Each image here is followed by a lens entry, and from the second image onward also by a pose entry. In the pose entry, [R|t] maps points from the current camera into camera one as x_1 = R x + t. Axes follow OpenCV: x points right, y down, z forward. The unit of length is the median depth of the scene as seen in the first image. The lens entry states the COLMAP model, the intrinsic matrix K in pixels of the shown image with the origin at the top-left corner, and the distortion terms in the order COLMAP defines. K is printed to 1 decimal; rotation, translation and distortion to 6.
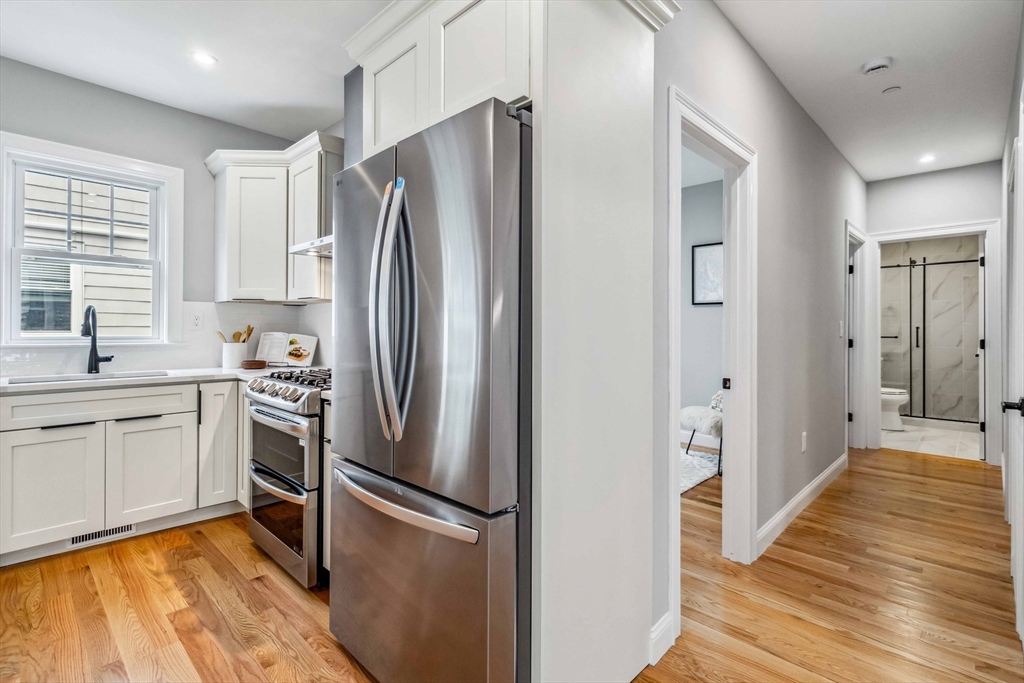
lens RADIAL K [[482.4, 0, 522.0], [0, 482.4, 326.5], [0, 0, 1]] dist [0.001976, -0.000291]
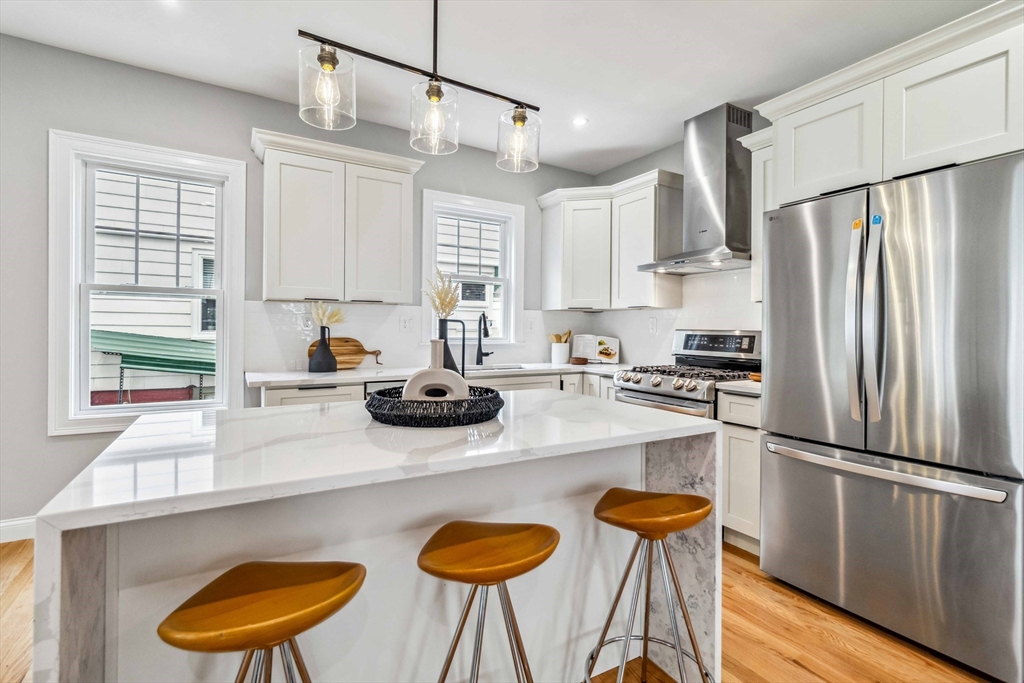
lens RADIAL K [[482.4, 0, 519.8], [0, 482.4, 330.6], [0, 0, 1]] dist [0.001976, -0.000291]
pose [[0.964458, 0.002828, -0.264219, -0.390828], [-0.001647, 0.999988, 0.004691, -0.003869], [0.264229, -0.004089, 0.964451, -0.230782]]
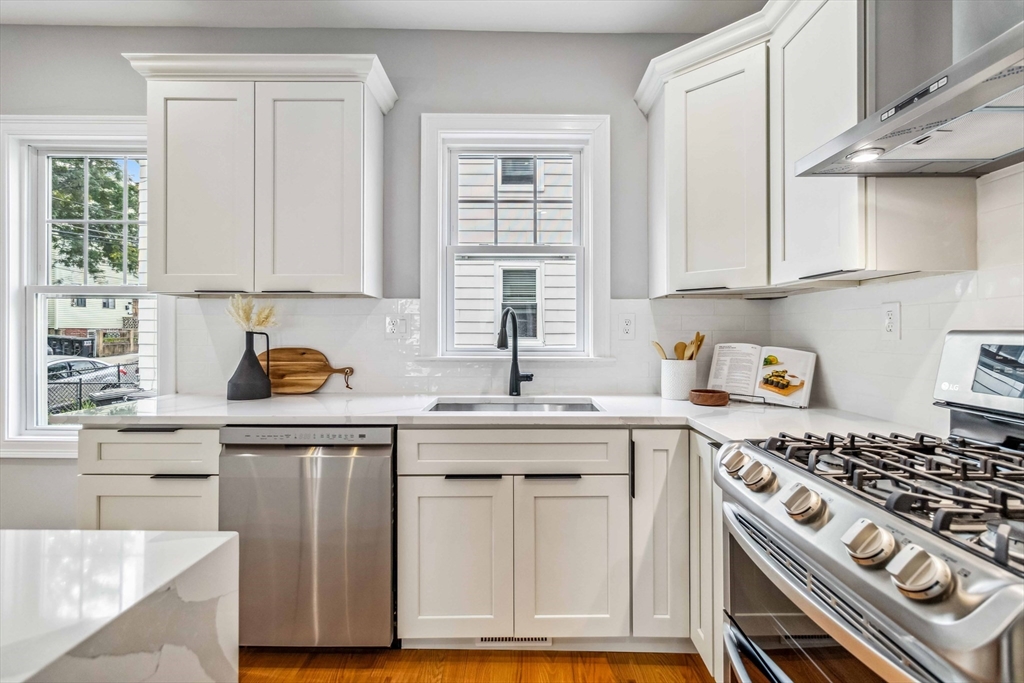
lens RADIAL K [[482.4, 0, 518.6], [0, 482.4, 326.7], [0, 0, 1]] dist [0.001976, -0.000291]
pose [[0.685429, -0.015441, -0.727976, -0.289445], [0.005829, 0.999859, -0.015720, -0.001244], [0.728116, 0.006531, 0.685423, 0.430929]]
